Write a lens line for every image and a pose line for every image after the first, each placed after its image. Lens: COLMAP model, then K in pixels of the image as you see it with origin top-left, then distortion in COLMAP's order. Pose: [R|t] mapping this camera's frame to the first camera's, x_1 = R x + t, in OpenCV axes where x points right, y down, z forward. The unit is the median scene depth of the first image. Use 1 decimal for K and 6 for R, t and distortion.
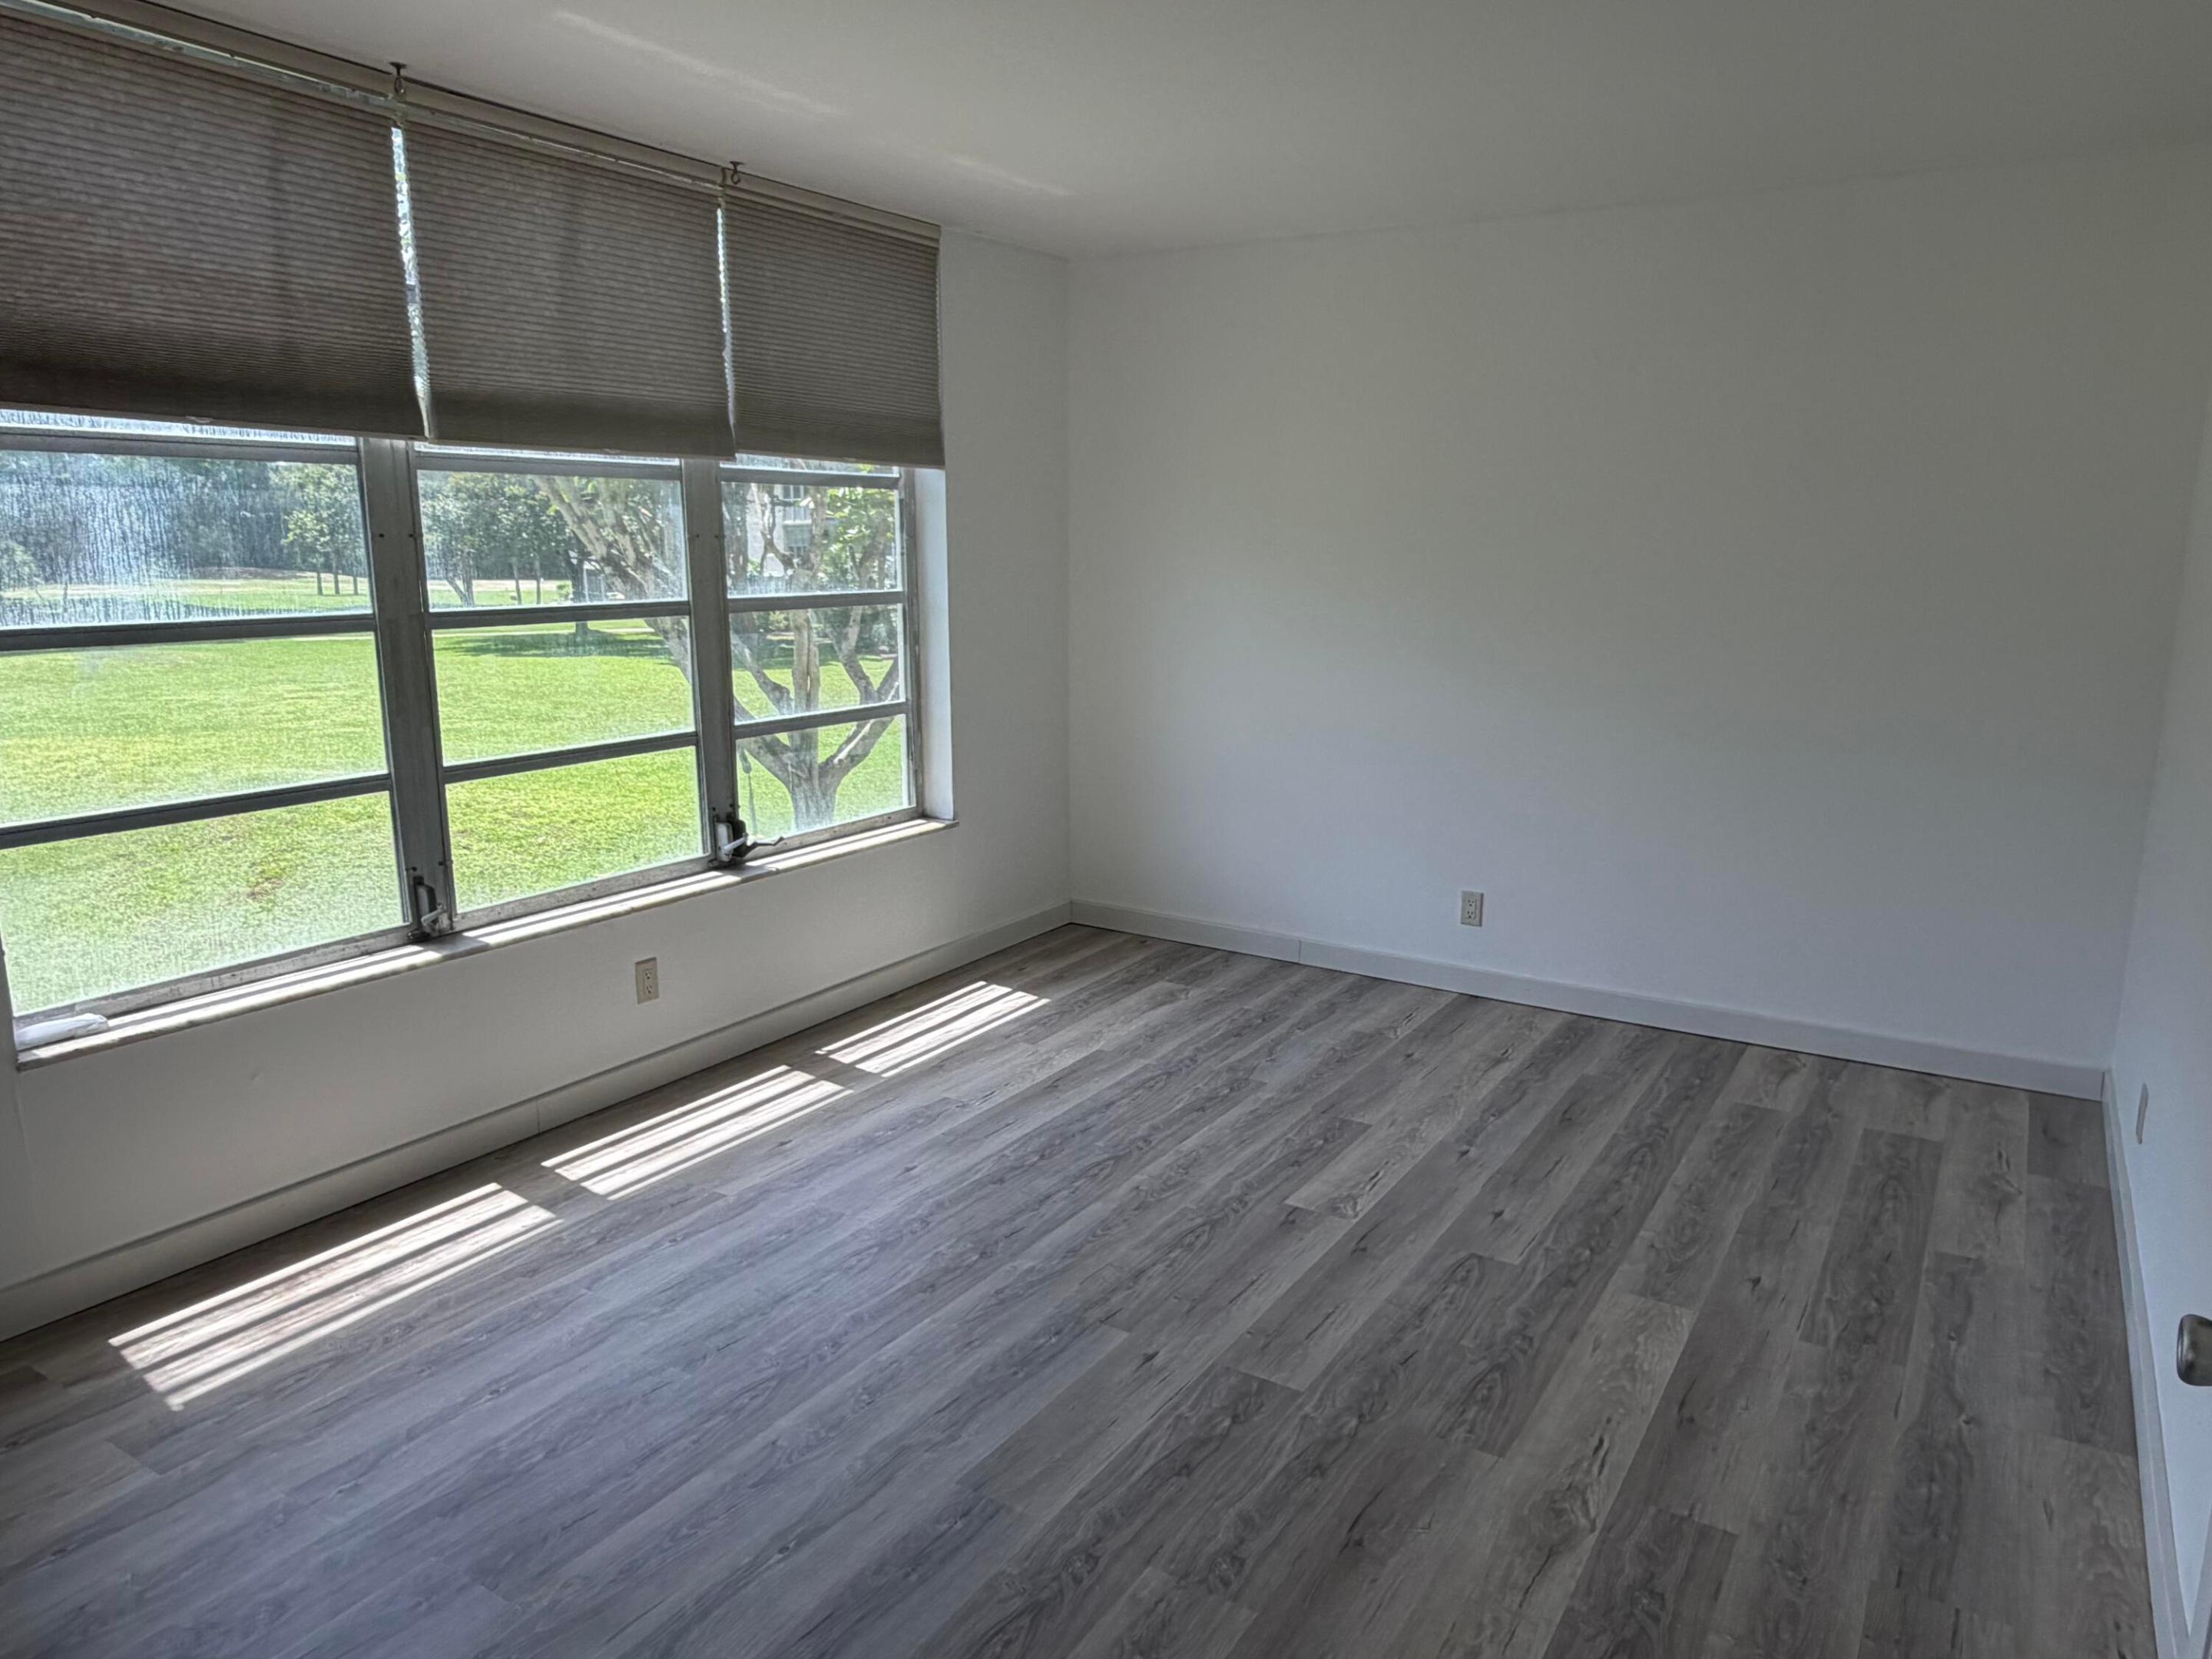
lens RADIAL K [[1465.1, 0, 1107.2], [0, 1465.1, 831.6], [0, 0, 1]] dist [-0.000880, -0.003641]
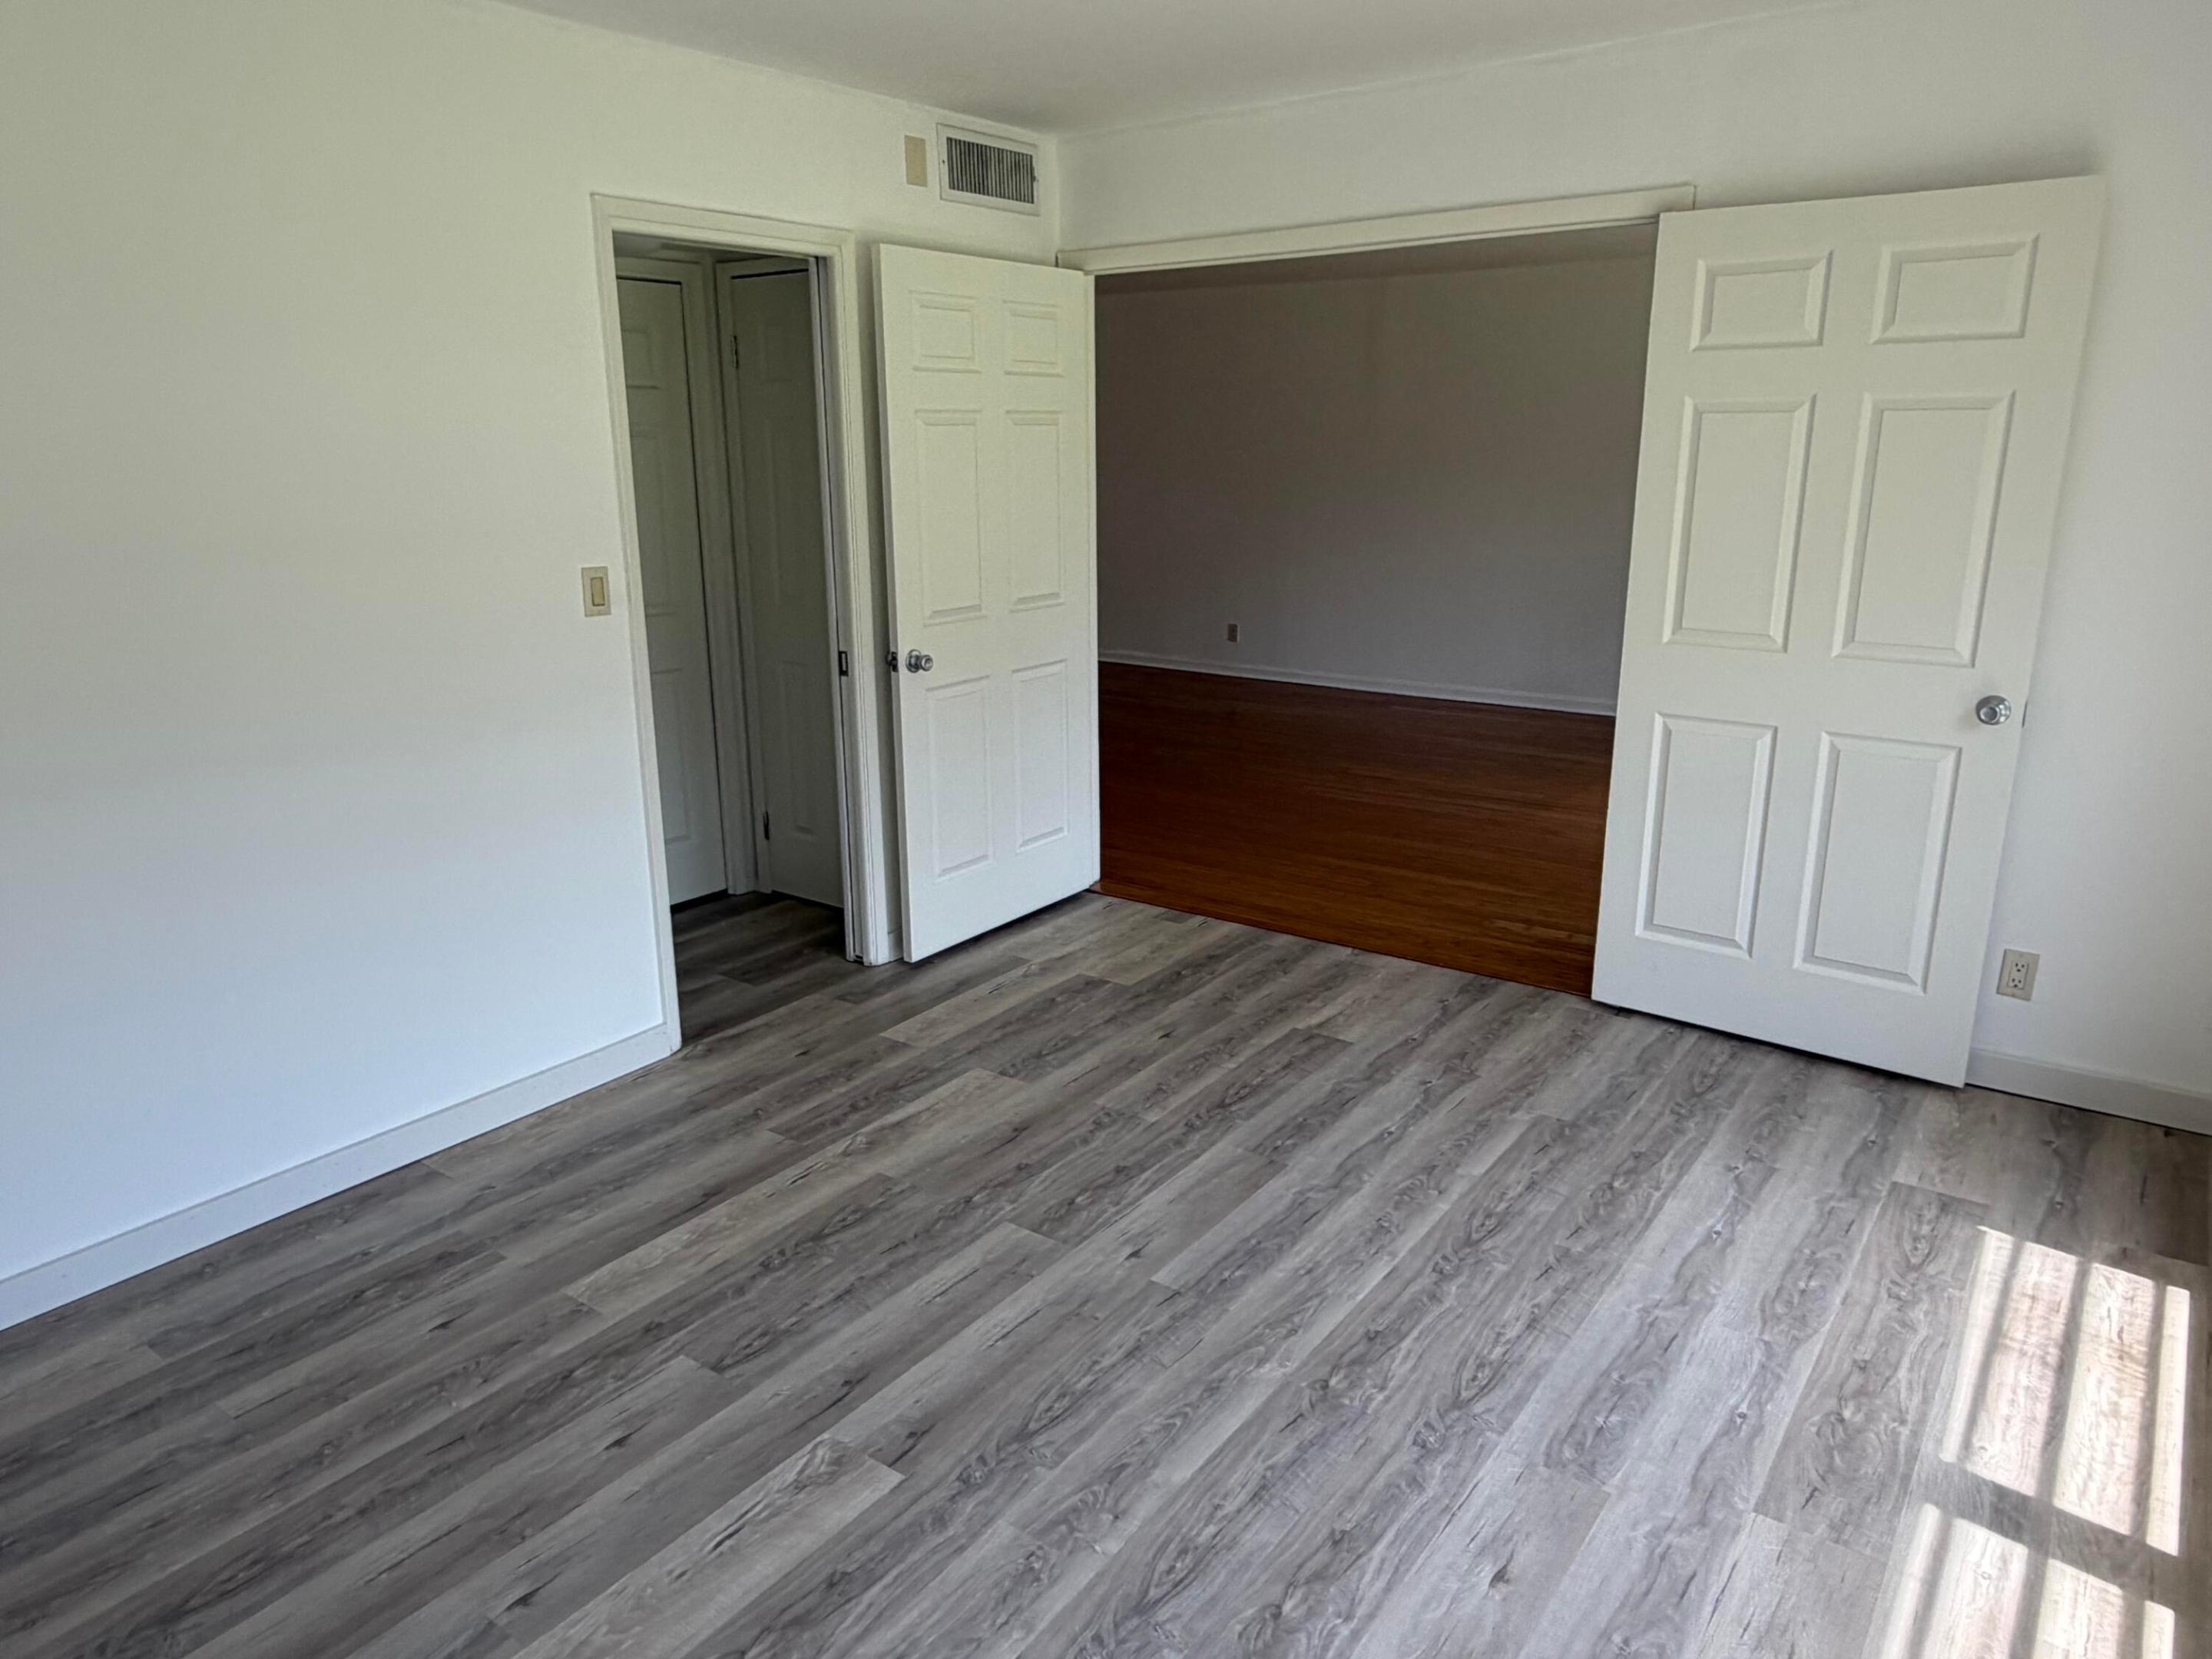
lens RADIAL K [[1465.1, 0, 1107.0], [0, 1465.1, 824.1], [0, 0, 1]] dist [-0.000880, -0.003641]
pose [[-0.997744, -0.007586, 0.066710, -0.018598], [0.022469, 0.898581, 0.438231, -0.373237], [-0.063269, 0.438741, -0.896383, 1.748226]]
